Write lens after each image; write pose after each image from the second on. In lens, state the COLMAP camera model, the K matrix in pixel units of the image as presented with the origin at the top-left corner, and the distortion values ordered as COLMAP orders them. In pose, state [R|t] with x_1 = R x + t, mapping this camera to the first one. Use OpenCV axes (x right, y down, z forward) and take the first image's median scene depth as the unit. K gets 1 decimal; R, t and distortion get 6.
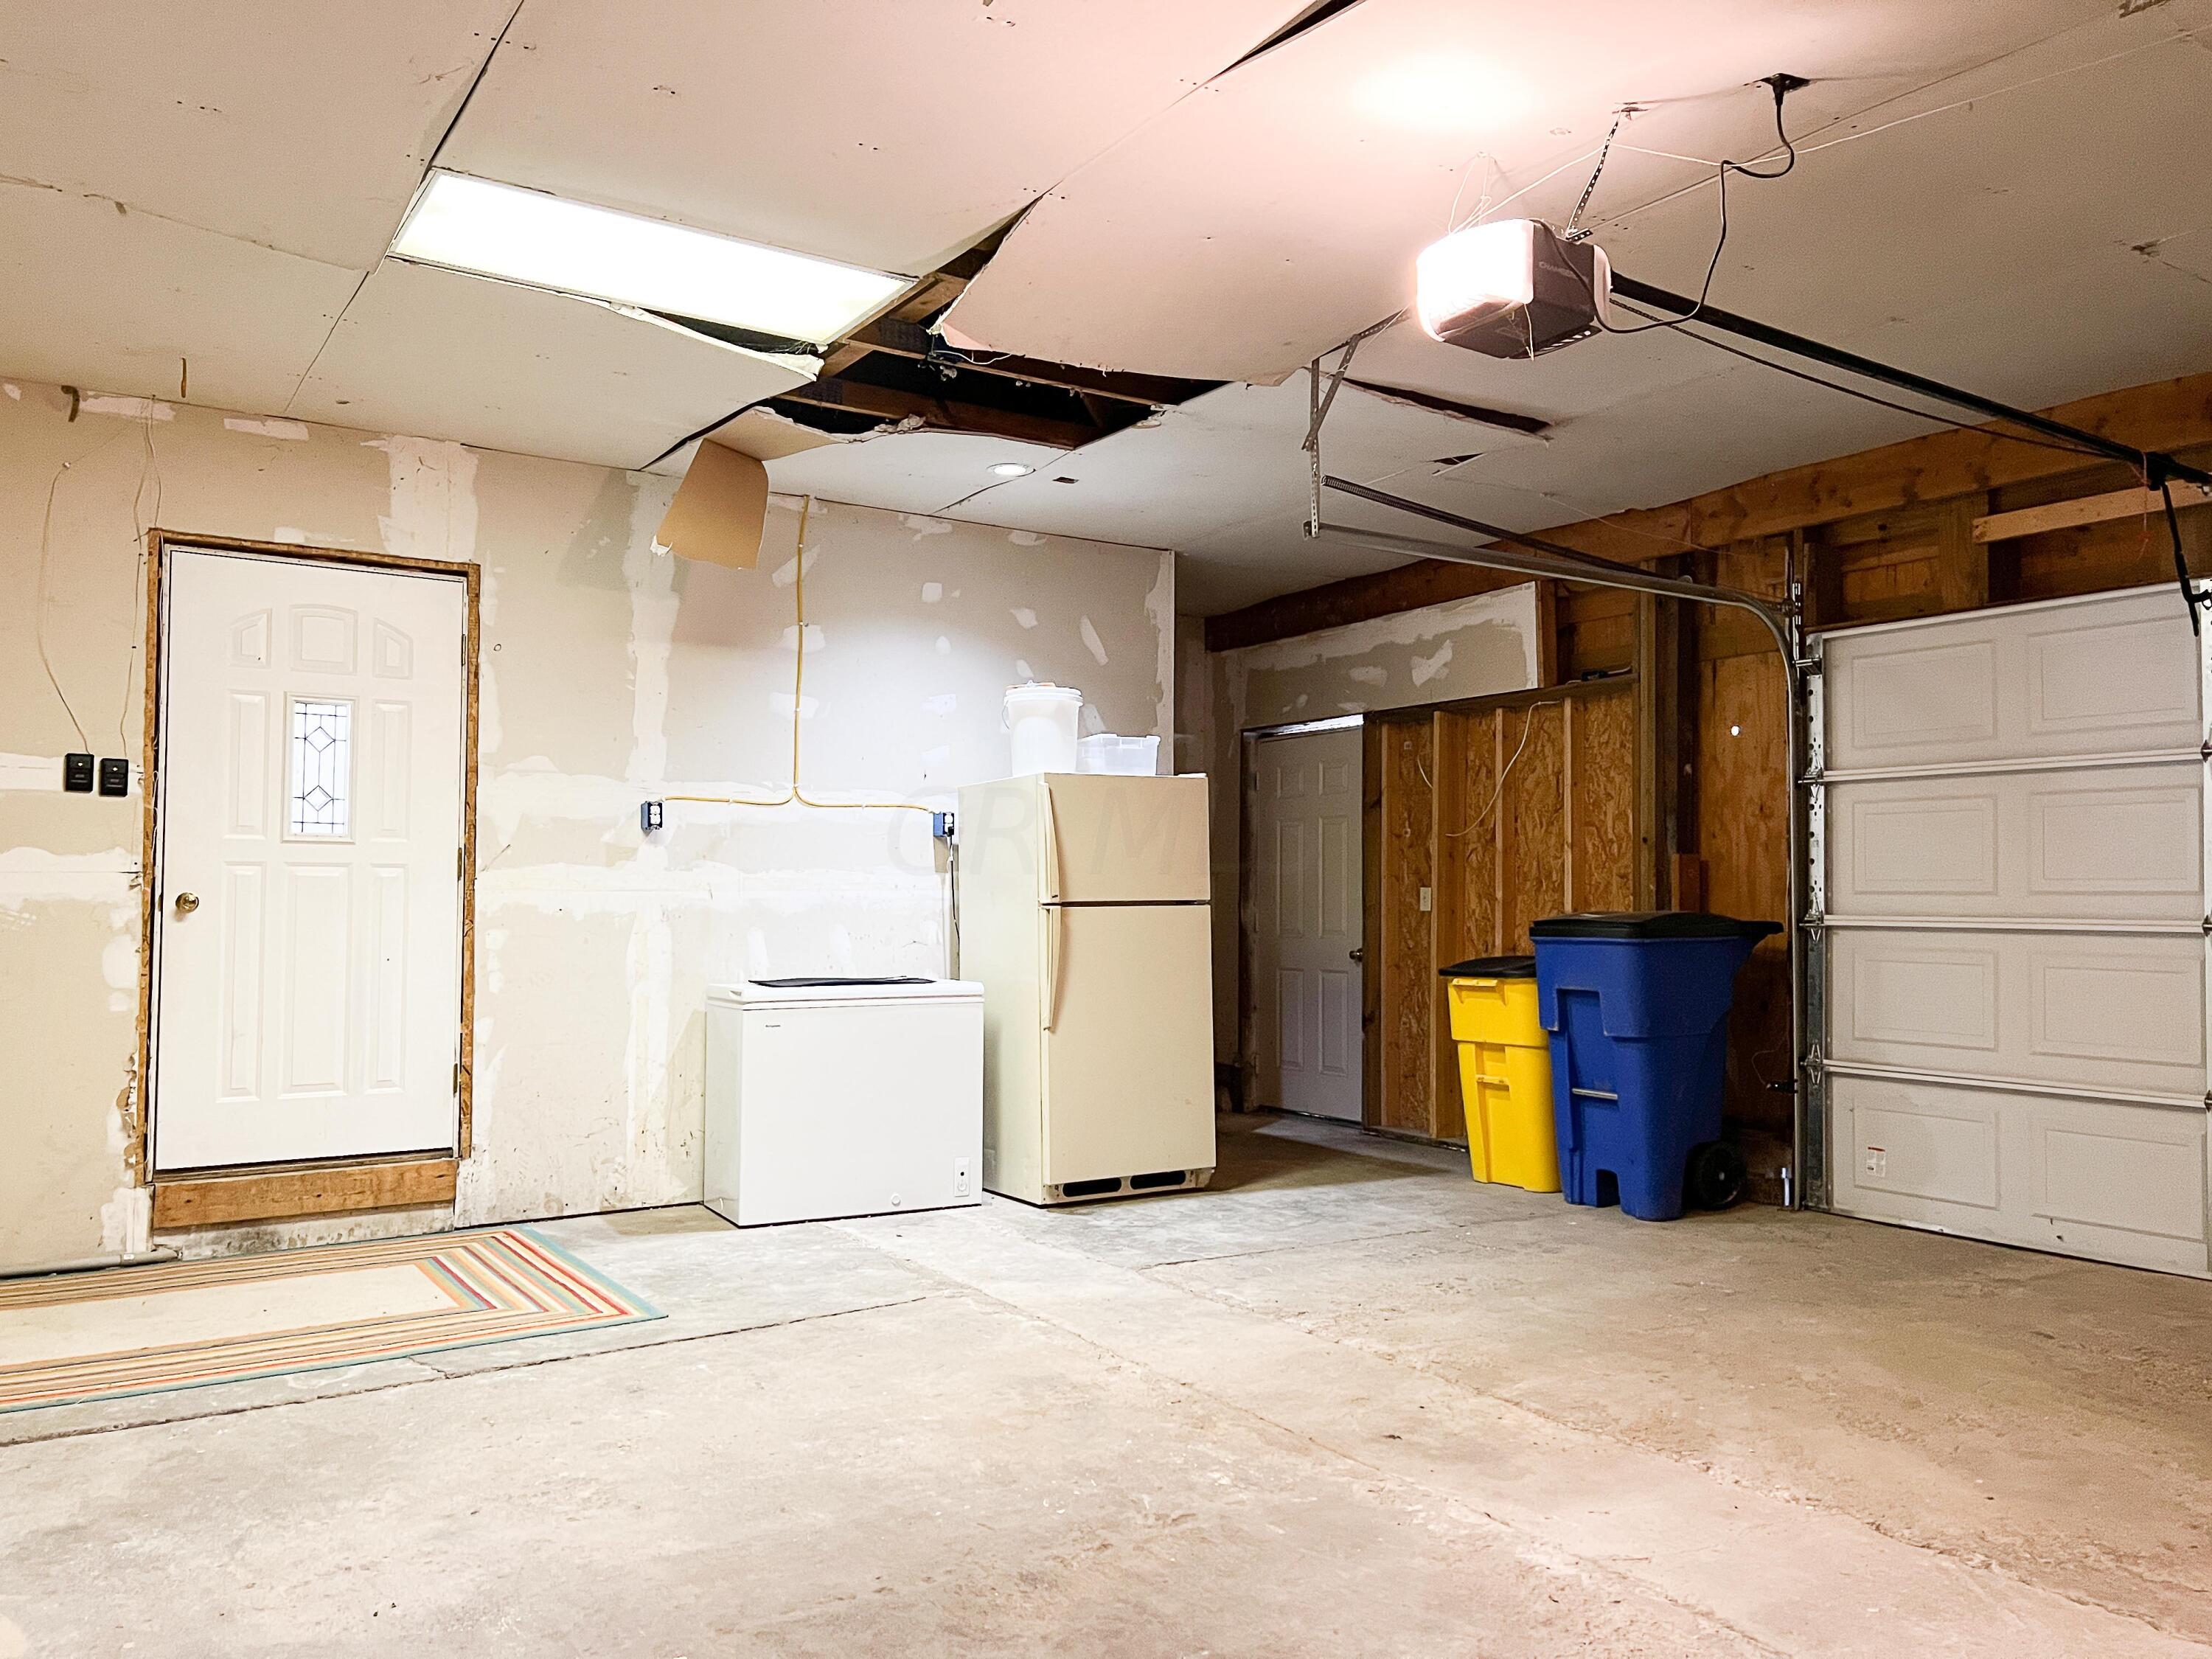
lens RADIAL K [[1670.4, 0, 1159.2], [0, 1670.4, 805.4], [0, 0, 1]] dist [0.055830, -0.050367]
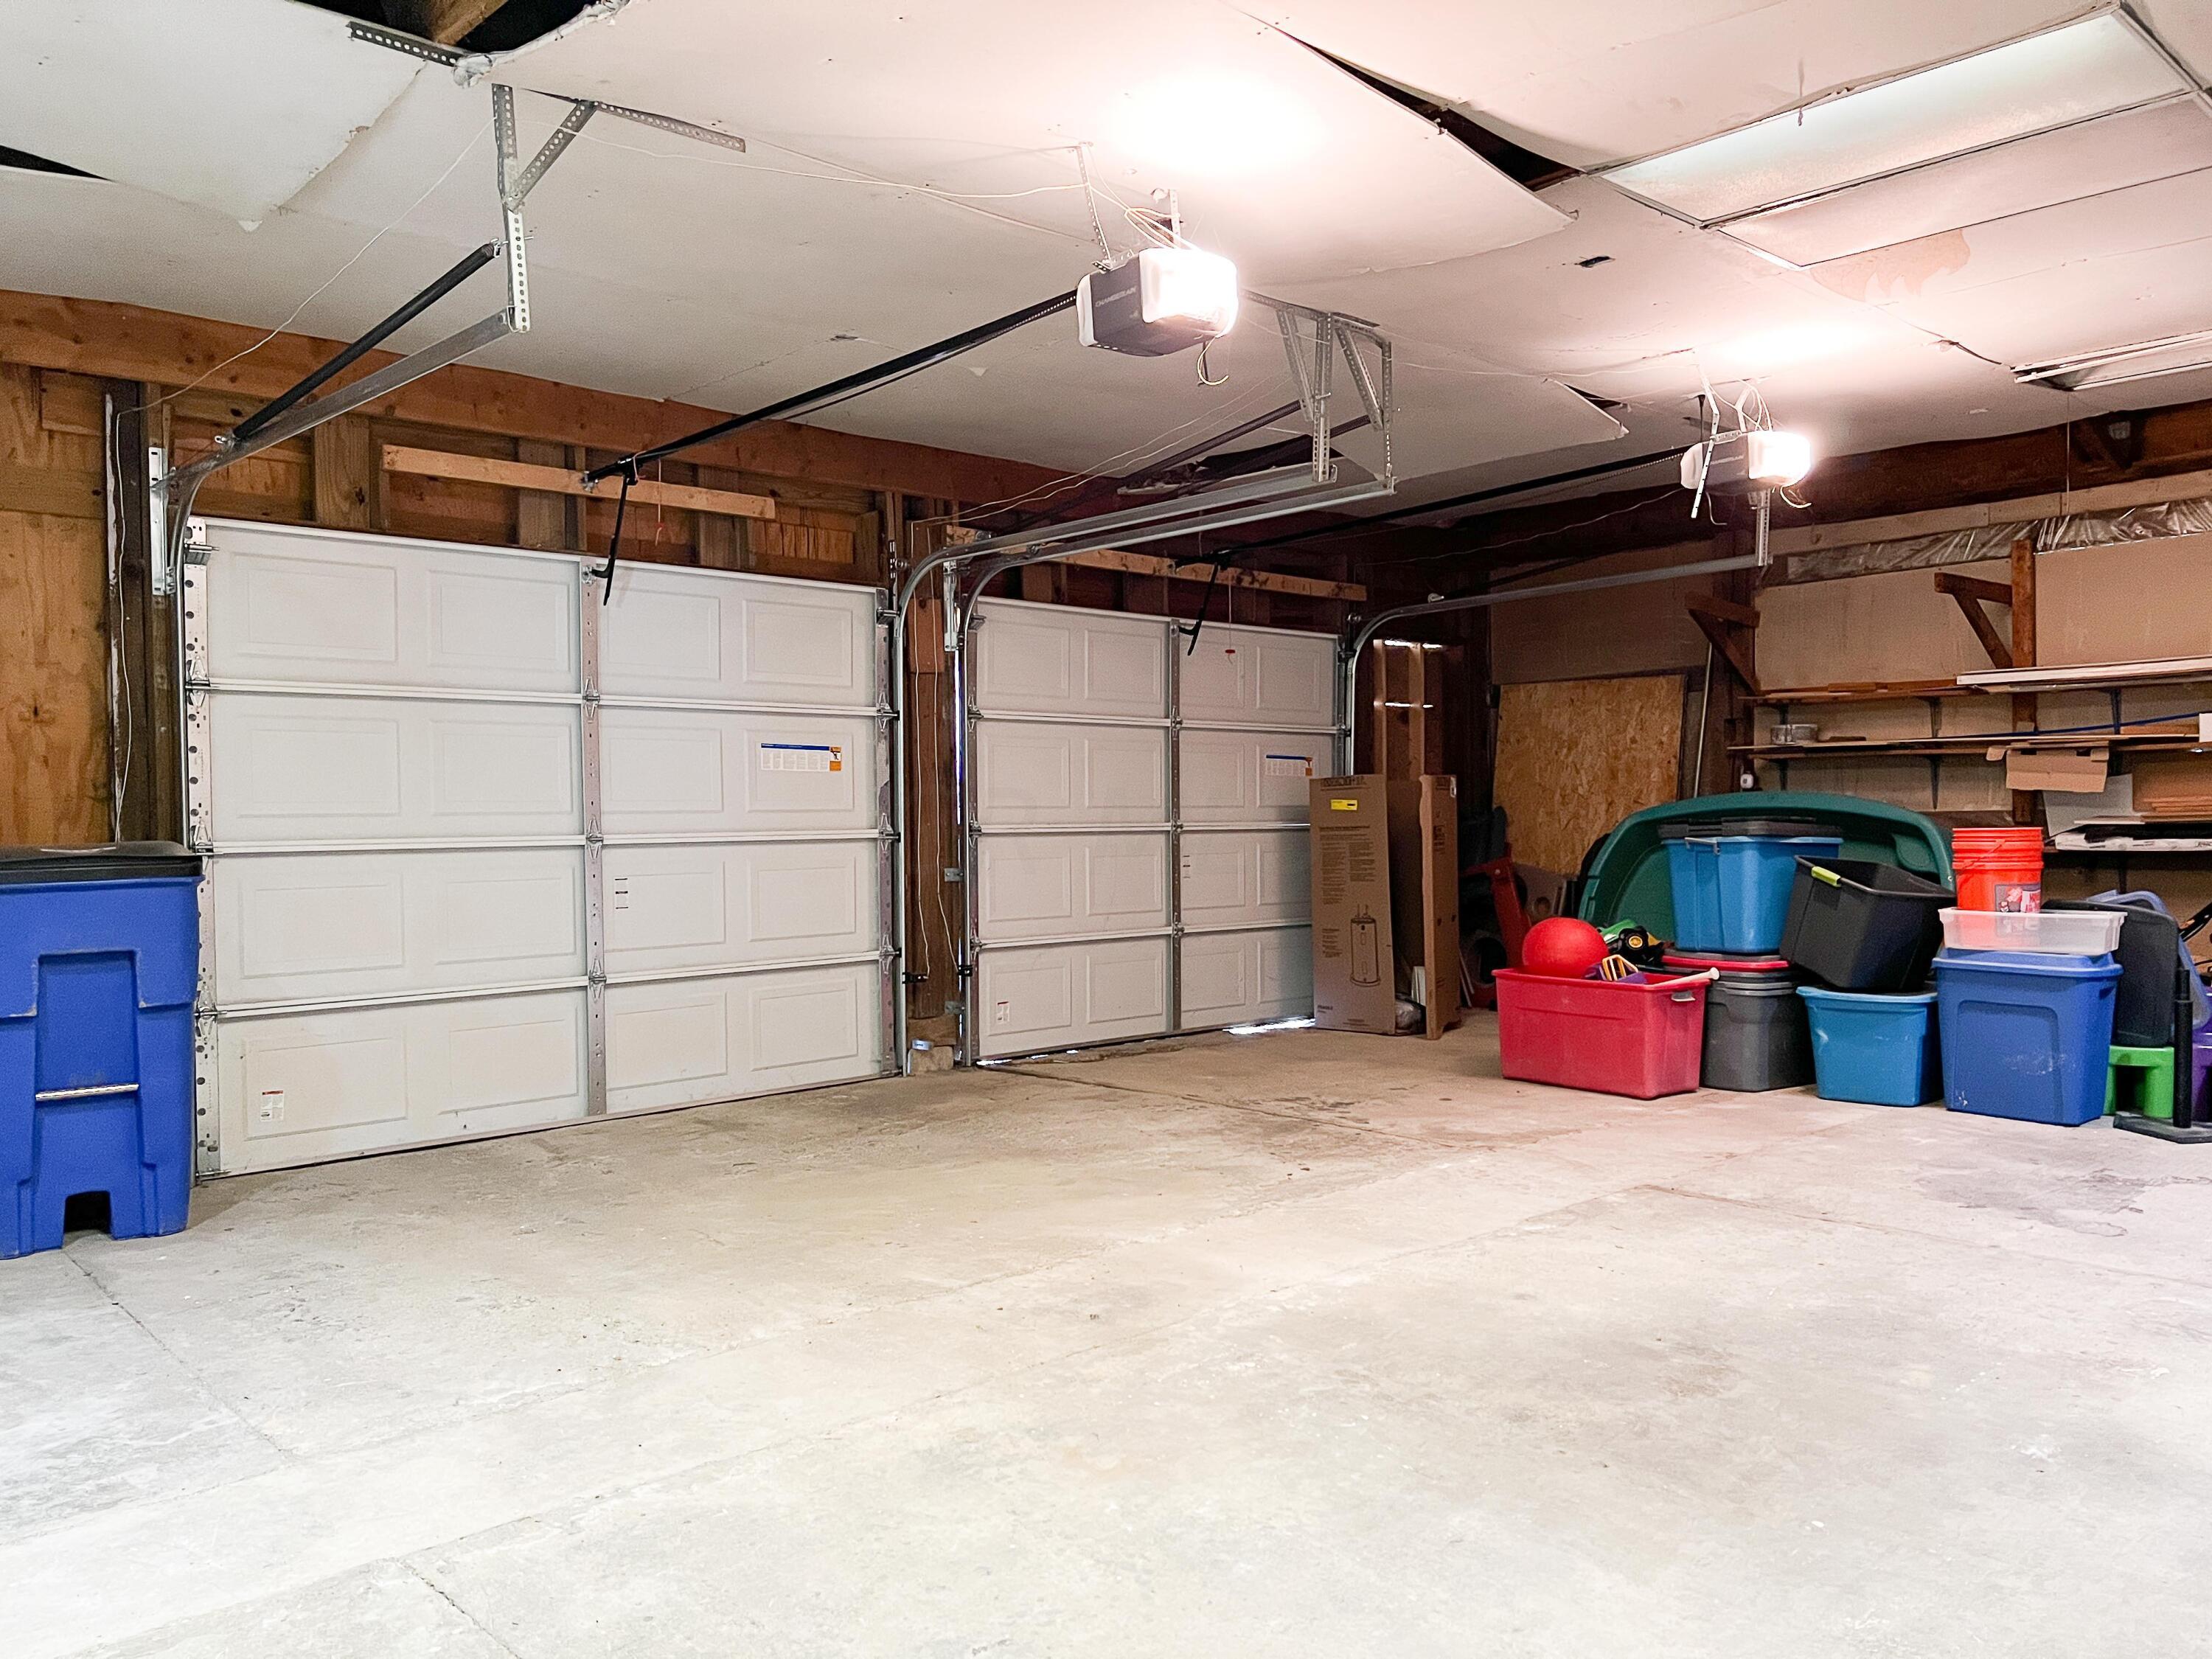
lens RADIAL K [[1670.4, 0, 1051.1], [0, 1670.4, 847.2], [0, 0, 1]] dist [0.055830, -0.050367]
pose [[-0.140486, -0.025672, 0.989750, -0.868932], [-0.043390, 0.998863, 0.019750, 0.050870], [-0.989131, -0.040170, -0.141440, 1.130544]]
